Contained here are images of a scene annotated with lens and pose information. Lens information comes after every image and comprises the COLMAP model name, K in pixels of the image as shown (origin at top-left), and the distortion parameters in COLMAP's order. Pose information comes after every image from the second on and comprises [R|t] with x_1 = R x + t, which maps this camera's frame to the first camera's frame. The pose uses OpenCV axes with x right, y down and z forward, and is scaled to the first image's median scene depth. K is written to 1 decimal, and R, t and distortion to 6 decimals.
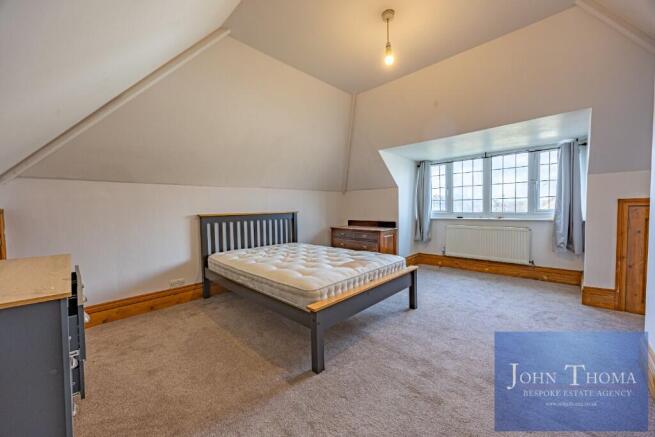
lens RADIAL K [[251.6, 0, 325.2], [0, 251.6, 216.9], [0, 0, 1]] dist [-0.001172, -0.000015]
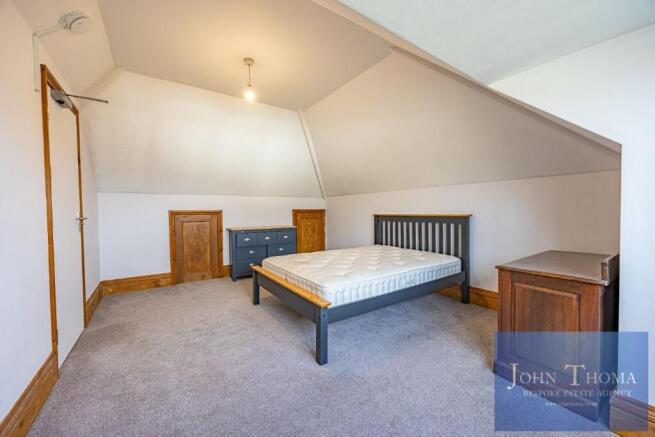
lens RADIAL K [[251.6, 0, 325.2], [0, 251.6, 216.9], [0, 0, 1]] dist [-0.001172, -0.000015]
pose [[-0.191086, 0.040735, -0.980728, 0.765912], [-0.024133, 0.998642, 0.046181, -0.044075], [0.981277, 0.032493, -0.189844, 0.861518]]
